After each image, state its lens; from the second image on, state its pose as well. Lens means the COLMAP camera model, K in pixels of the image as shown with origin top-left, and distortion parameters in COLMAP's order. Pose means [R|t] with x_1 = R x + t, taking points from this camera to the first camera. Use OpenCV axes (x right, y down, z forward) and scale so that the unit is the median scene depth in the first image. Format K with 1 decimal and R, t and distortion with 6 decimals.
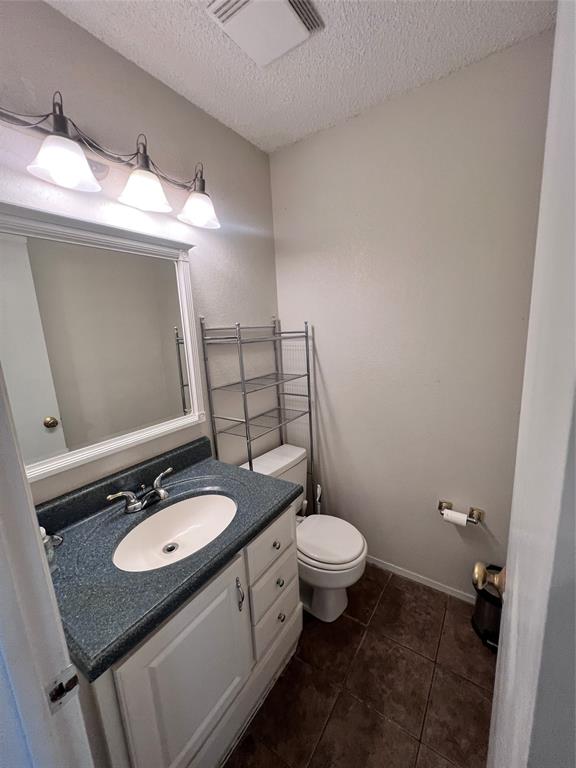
lens RADIAL K [[306.6, 0, 287.1], [0, 306.6, 385.4], [0, 0, 1]] dist [-0.000866, 0.000214]
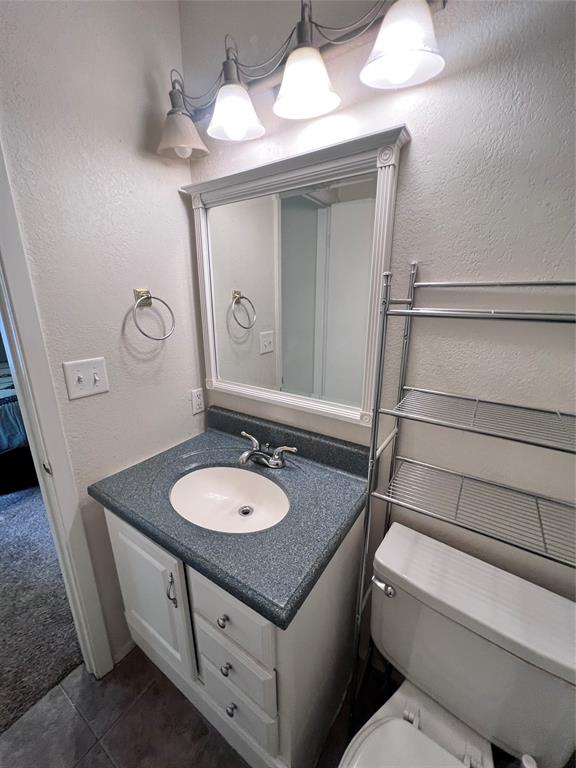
lens RADIAL K [[306.6, 0, 287.2], [0, 306.6, 381.2], [0, 0, 1]] dist [-0.000866, 0.000214]
pose [[0.002195, 0.319401, -0.947617, 0.401857], [-0.185993, 0.931215, 0.313441, -0.184861], [0.982549, 0.175563, 0.061450, 0.936813]]
